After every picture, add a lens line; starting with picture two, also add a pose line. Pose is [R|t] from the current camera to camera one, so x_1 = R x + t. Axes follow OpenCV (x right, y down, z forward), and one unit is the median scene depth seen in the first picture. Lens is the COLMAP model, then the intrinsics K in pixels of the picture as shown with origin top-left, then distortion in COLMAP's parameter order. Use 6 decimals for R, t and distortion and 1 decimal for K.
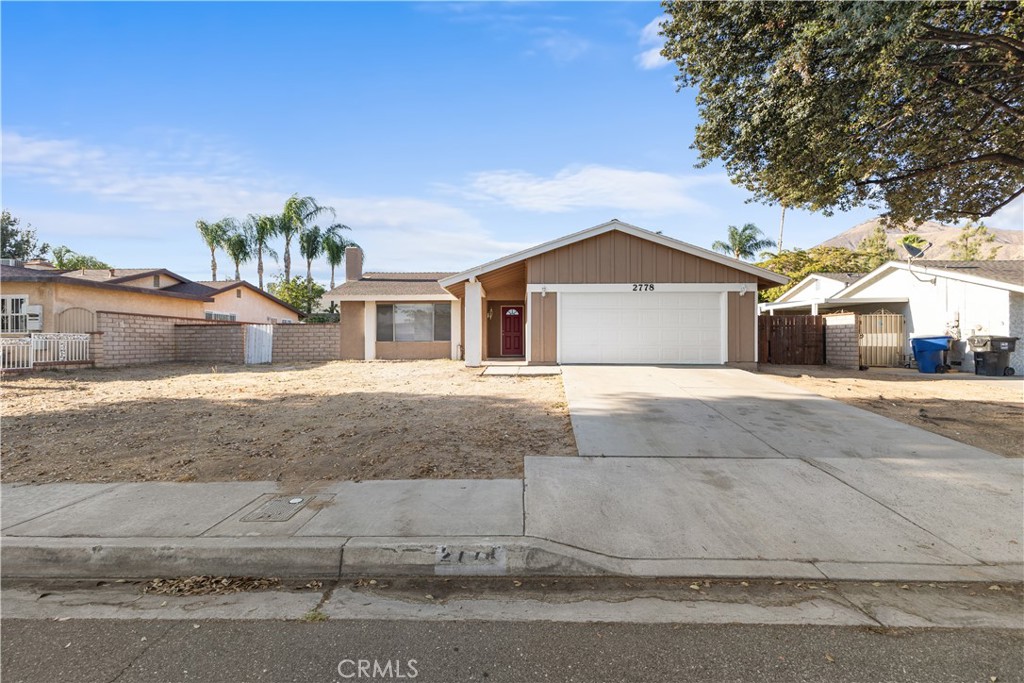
lens RADIAL K [[454.9, 0, 510.9], [0, 454.9, 351.9], [0, 0, 1]] dist [0.014891, -0.000397]
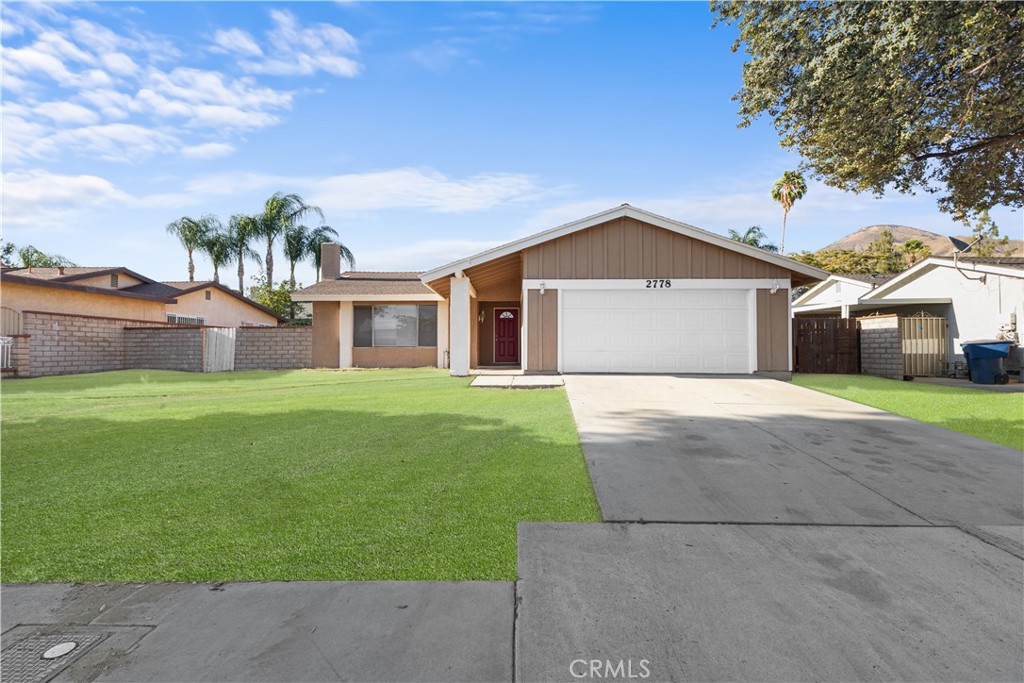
lens RADIAL K [[454.9, 0, 510.9], [0, 454.9, 351.9], [0, 0, 1]] dist [0.014891, -0.000397]
pose [[0.999961, 0.001403, 0.008710, 0.004929], [-0.001255, 0.999854, -0.017056, 0.001462], [-0.008733, 0.017044, 0.999817, 0.121059]]
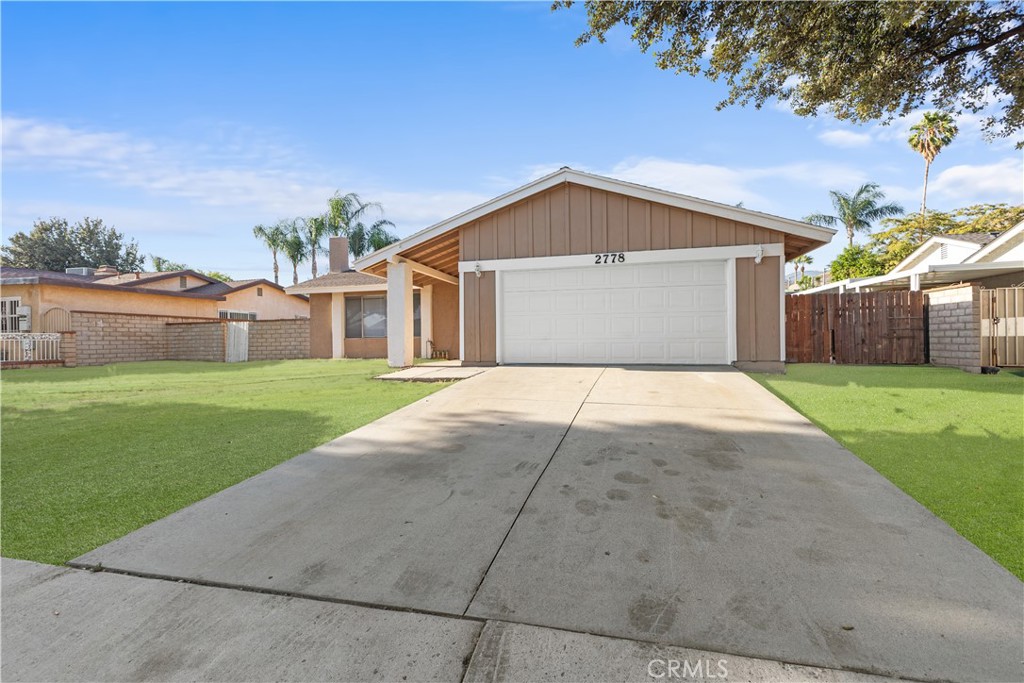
lens RADIAL K [[459.1, 0, 510.5], [0, 459.1, 347.6], [0, 0, 1]] dist [0.015809, -0.000380]
pose [[0.975417, -0.007197, -0.220248, 0.242390], [0.006773, 0.999973, -0.002681, 0.001043], [0.220261, 0.001123, 0.975440, 0.205787]]
